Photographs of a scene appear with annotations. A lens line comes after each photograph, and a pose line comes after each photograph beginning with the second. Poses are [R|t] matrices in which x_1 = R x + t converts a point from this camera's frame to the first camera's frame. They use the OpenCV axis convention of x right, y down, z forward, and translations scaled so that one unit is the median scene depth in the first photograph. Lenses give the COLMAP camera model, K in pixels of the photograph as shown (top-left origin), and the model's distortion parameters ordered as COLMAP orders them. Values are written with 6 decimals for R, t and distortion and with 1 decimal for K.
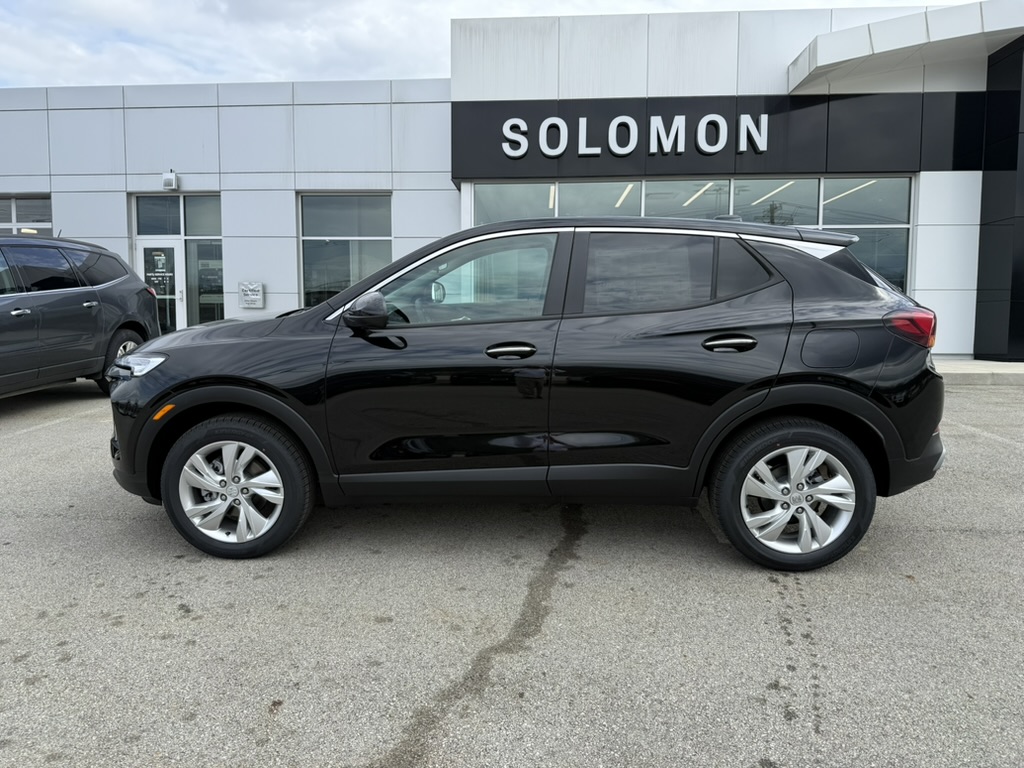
lens RADIAL K [[704.3, 0, 494.3], [0, 704.3, 385.2], [0, 0, 1]] dist [0.063207, -0.090757]
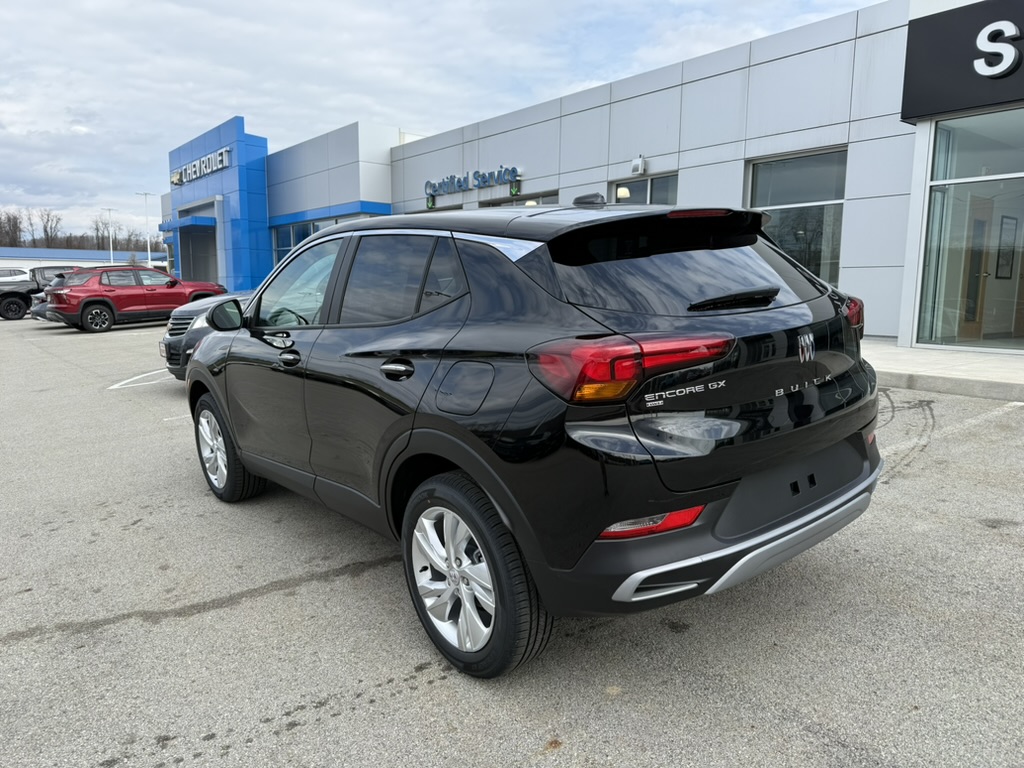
lens RADIAL K [[718.0, 0, 504.1], [0, 718.0, 386.8], [0, 0, 1]] dist [0.008445, -0.008971]
pose [[0.673205, 0.101520, -0.732454, 1.004354], [-0.067528, 0.994832, 0.075821, -0.107917], [0.736366, -0.001582, 0.676582, 0.512297]]
